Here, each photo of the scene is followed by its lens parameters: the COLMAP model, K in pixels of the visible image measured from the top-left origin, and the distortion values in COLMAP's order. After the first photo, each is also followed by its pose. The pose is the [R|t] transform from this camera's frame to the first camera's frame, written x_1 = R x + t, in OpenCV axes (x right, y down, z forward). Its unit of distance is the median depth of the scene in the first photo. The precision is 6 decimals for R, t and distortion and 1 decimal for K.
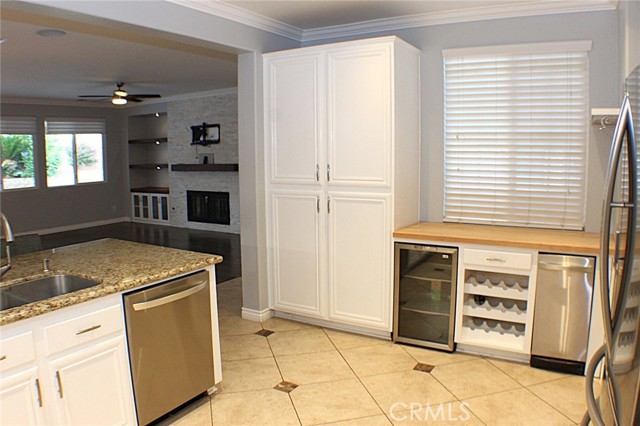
lens RADIAL K [[477.0, 0, 320.0], [0, 477.0, 213.0], [0, 0, 1]] dist [-0.213192, 0.066554]
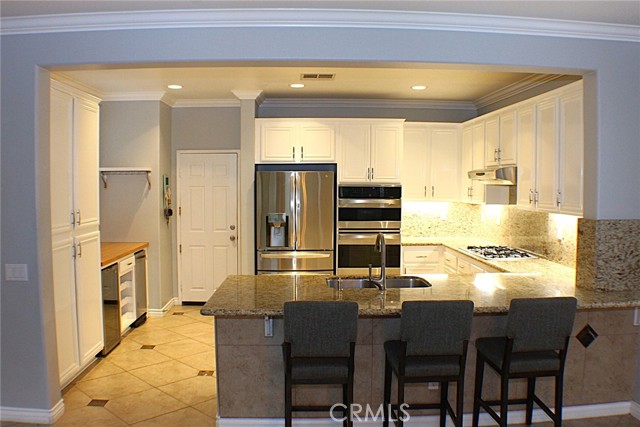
lens RADIAL K [[477.0, 0, 320.0], [0, 477.0, 213.5], [0, 0, 1]] dist [-0.213192, 0.066554]
pose [[-0.531617, -0.041903, 0.845948, -1.175721], [0.109536, 0.986987, 0.117725, -0.168078], [-0.839872, 0.155246, -0.520109, 1.180059]]
